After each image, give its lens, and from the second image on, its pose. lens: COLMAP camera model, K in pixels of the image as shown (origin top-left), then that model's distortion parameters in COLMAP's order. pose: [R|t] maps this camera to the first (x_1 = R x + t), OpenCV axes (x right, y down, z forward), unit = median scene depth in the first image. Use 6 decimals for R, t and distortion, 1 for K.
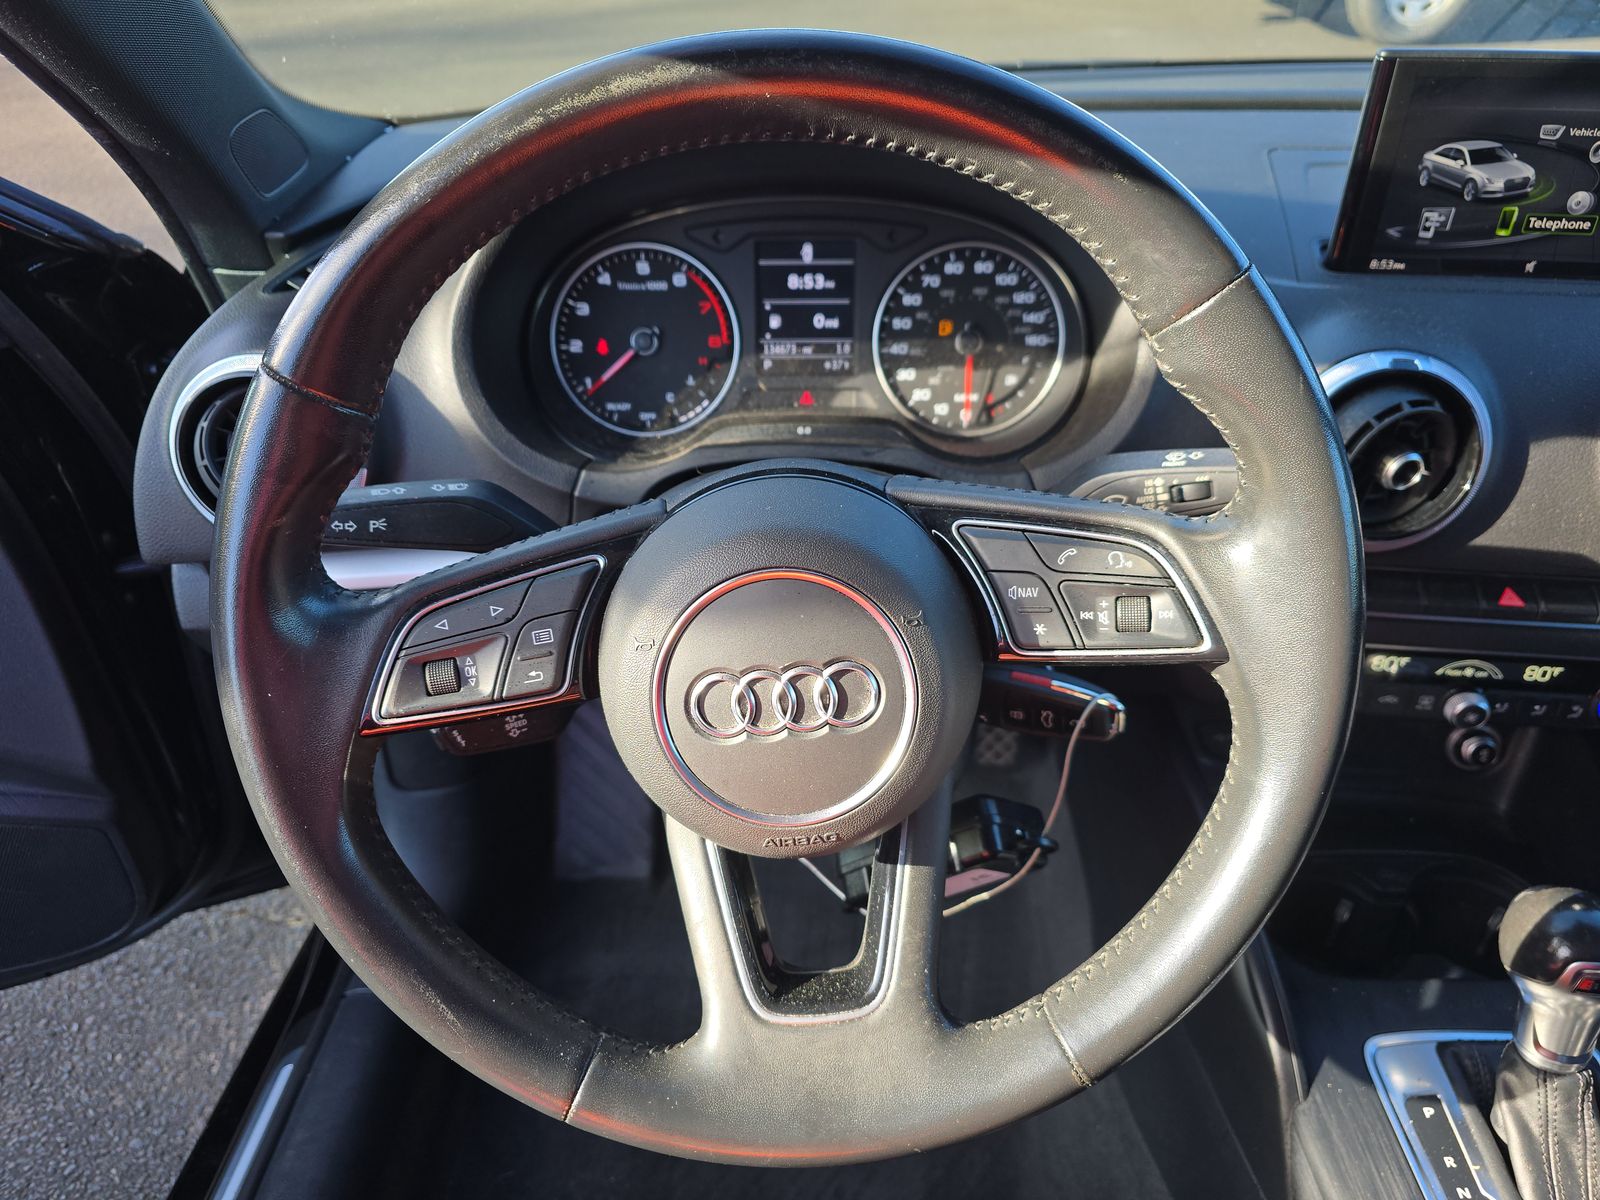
lens RADIAL K [[1082.3, 0, 800.0], [0, 1082.3, 600.0], [0, 0, 1]] dist [0.032608, -0.035017]
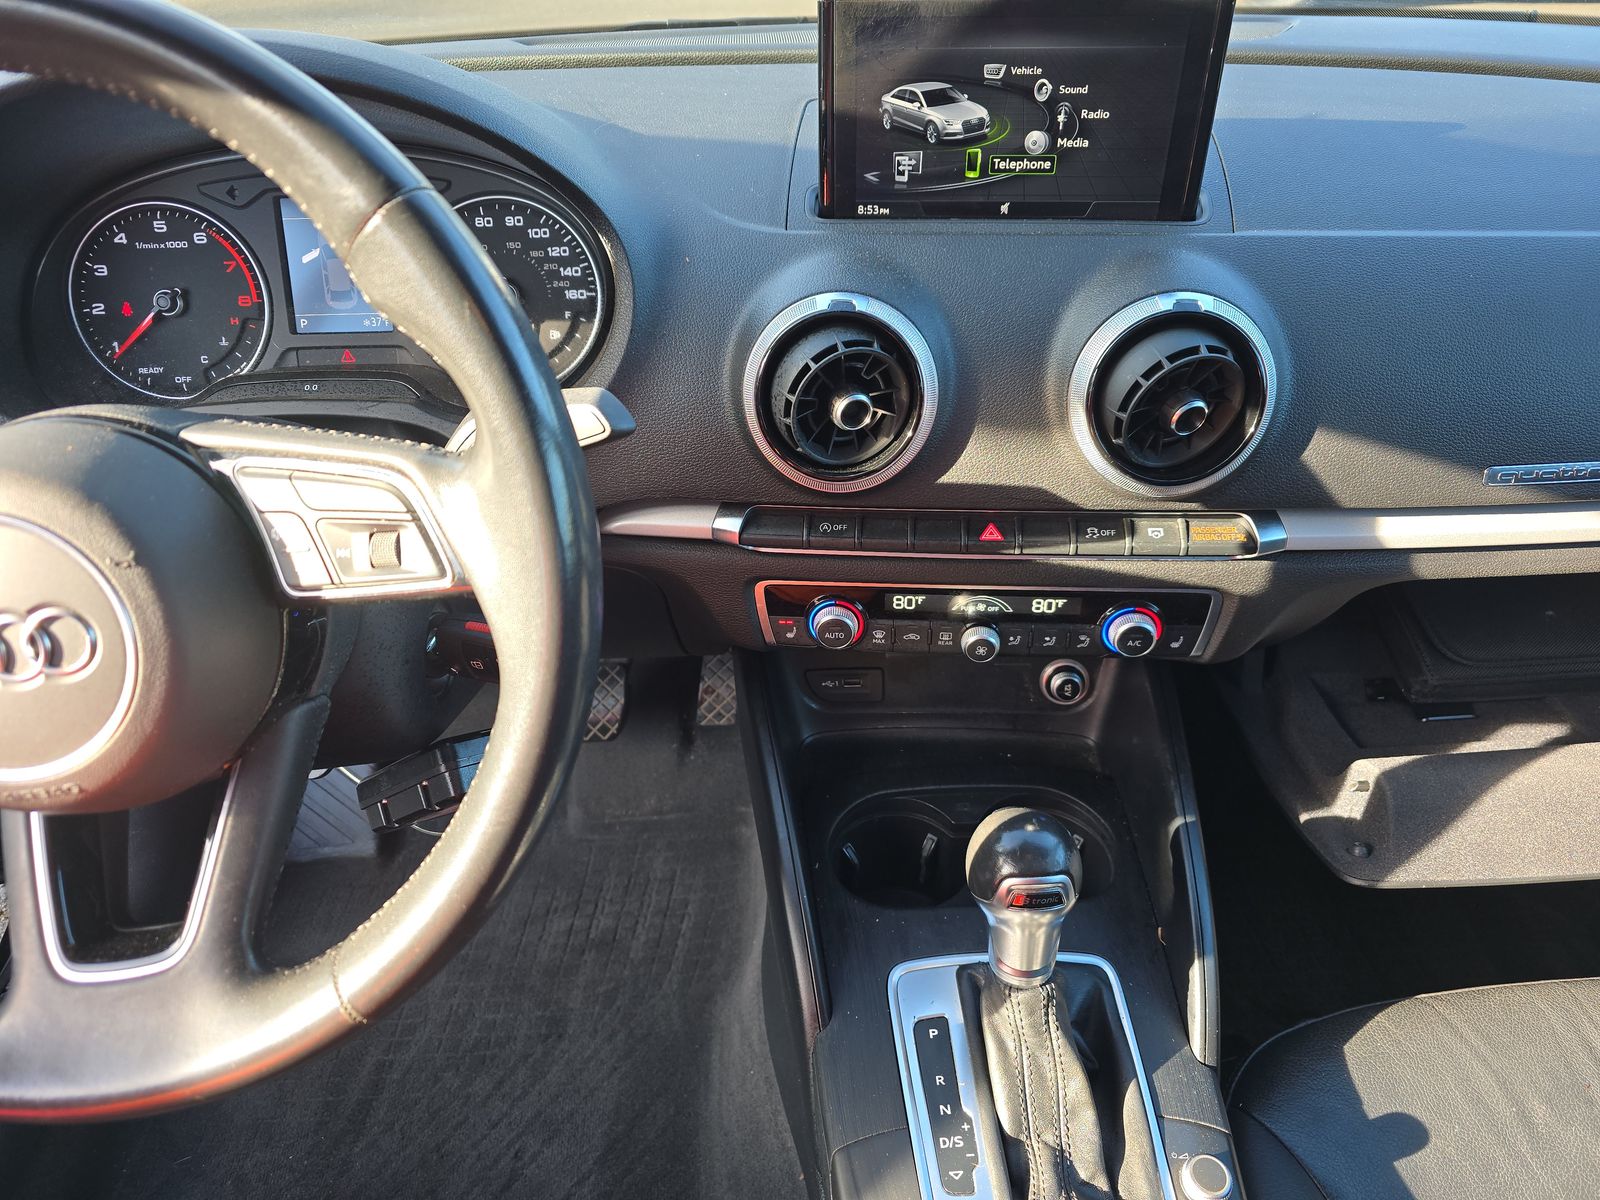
lens RADIAL K [[1064.8, 0, 800.0], [0, 1064.8, 600.0], [0, 0, 1]] dist [0.044701, -0.034938]
pose [[0.997988, -0.037687, 0.050978, 0.365445], [0.036737, 0.999135, 0.019460, 0.031110], [-0.051668, -0.017548, 0.998510, -0.001370]]
